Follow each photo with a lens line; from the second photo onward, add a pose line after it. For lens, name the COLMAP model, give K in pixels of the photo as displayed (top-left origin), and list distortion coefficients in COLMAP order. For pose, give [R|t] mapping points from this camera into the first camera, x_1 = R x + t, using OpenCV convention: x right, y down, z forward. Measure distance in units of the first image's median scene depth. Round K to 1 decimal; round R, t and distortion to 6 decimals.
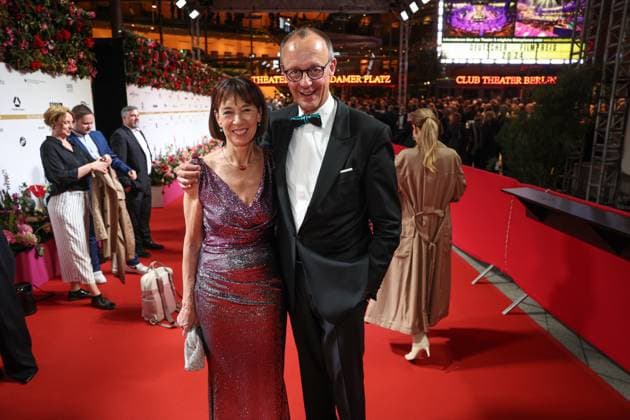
lens RADIAL K [[465.7, 0, 315.0], [0, 465.7, 210.0], [0, 0, 1]] dist [-0.076070, 0.117487]
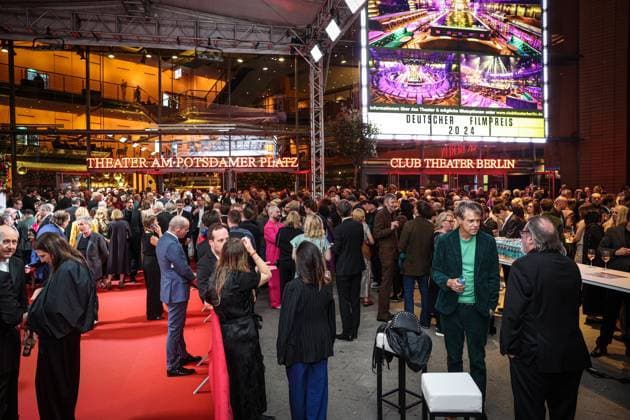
lens RADIAL K [[455.2, 0, 315.0], [0, 455.2, 210.0], [0, 0, 1]] dist [-0.105929, 0.091759]
pose [[0.982457, -0.019882, 0.185426, 0.064488], [0.053287, 0.982775, -0.176957, -0.098464], [-0.178714, 0.183733, 0.966594, 0.376299]]
